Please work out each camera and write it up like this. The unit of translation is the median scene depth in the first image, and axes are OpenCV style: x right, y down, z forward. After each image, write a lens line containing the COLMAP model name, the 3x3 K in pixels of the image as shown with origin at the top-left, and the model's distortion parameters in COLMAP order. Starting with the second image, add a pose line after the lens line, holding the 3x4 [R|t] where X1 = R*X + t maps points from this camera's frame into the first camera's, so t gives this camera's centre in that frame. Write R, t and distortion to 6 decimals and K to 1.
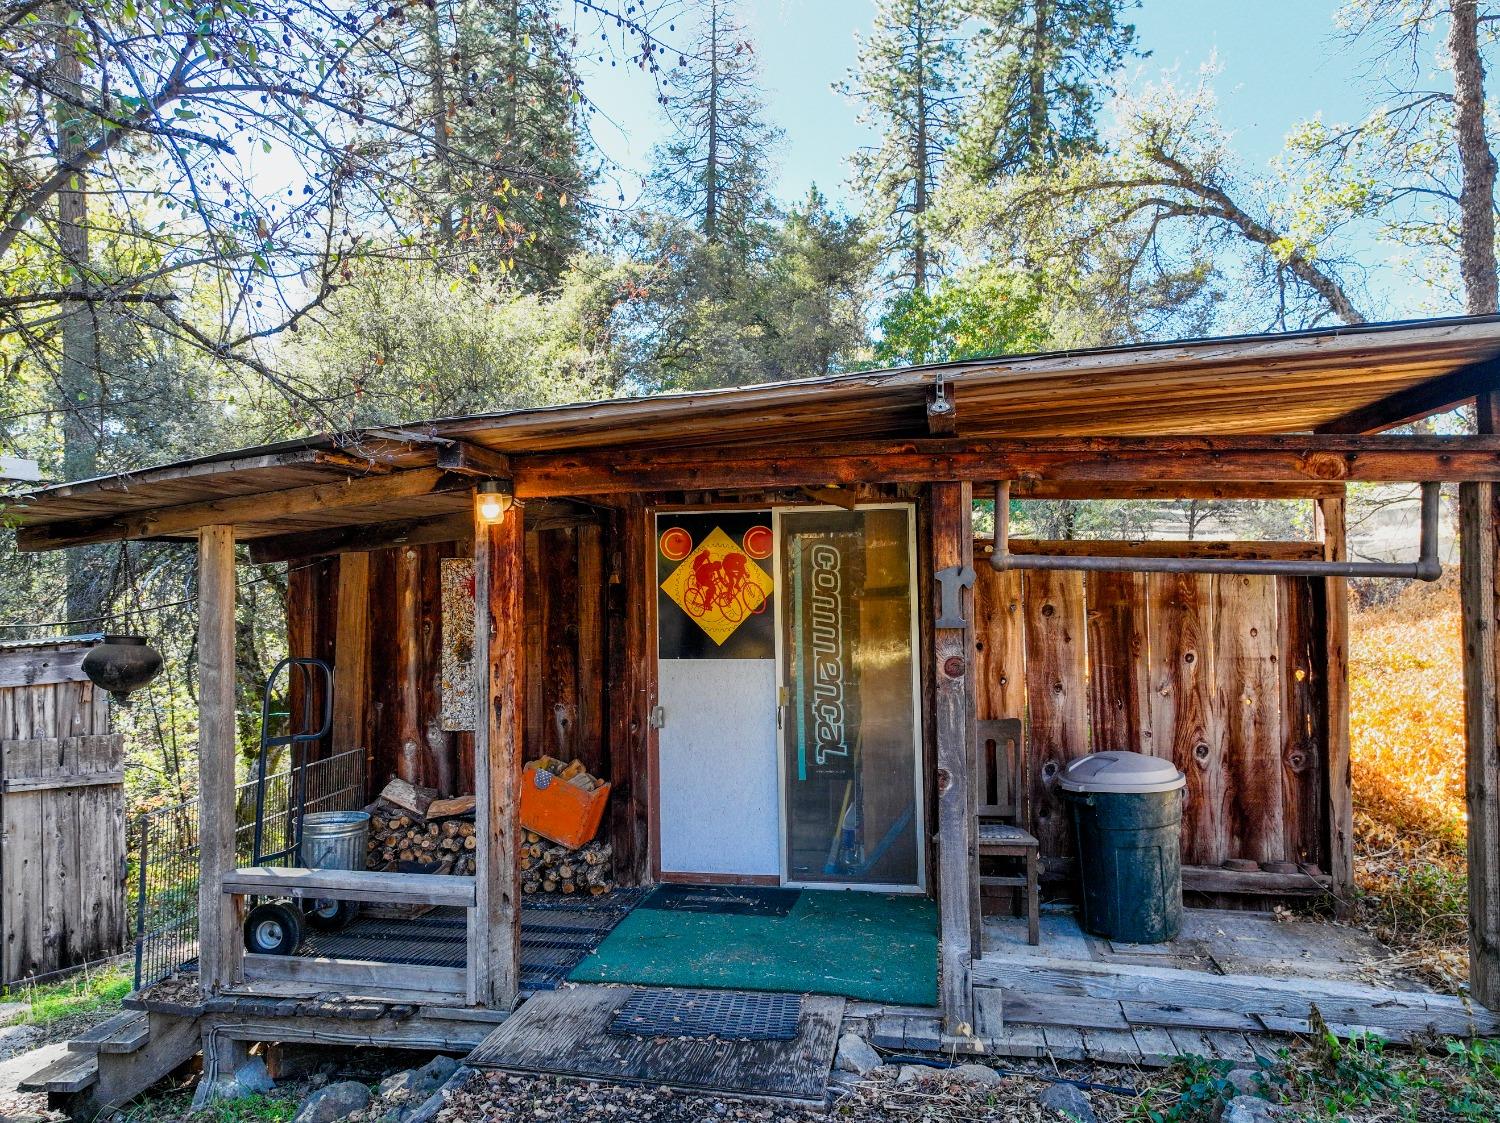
lens RADIAL K [[1063.6, 0, 748.4], [0, 1063.6, 556.2], [0, 0, 1]] dist [-0.000445, 0.016367]
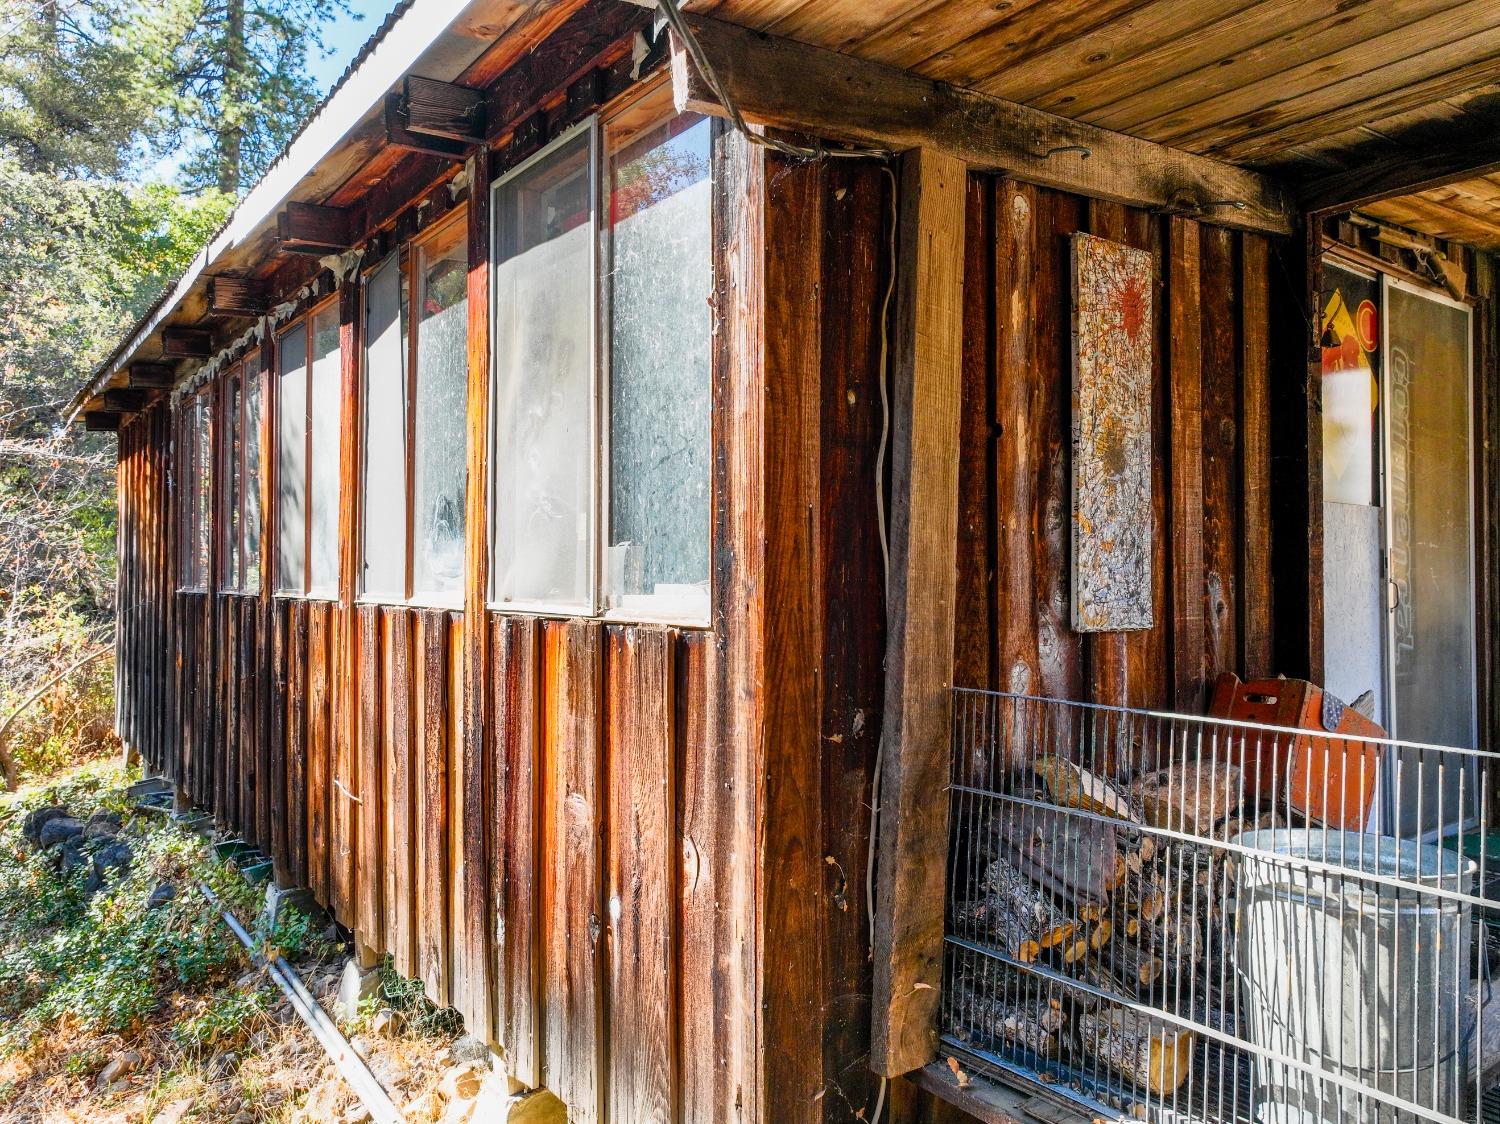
lens RADIAL K [[1063.6, 0, 751.3], [0, 1063.6, 572.9], [0, 0, 1]] dist [-0.000445, 0.016367]
pose [[0.658258, 0.029593, 0.752210, -0.686751], [-0.032308, 0.999417, -0.011046, 0.147255], [-0.752099, -0.017032, 0.658830, 0.807354]]
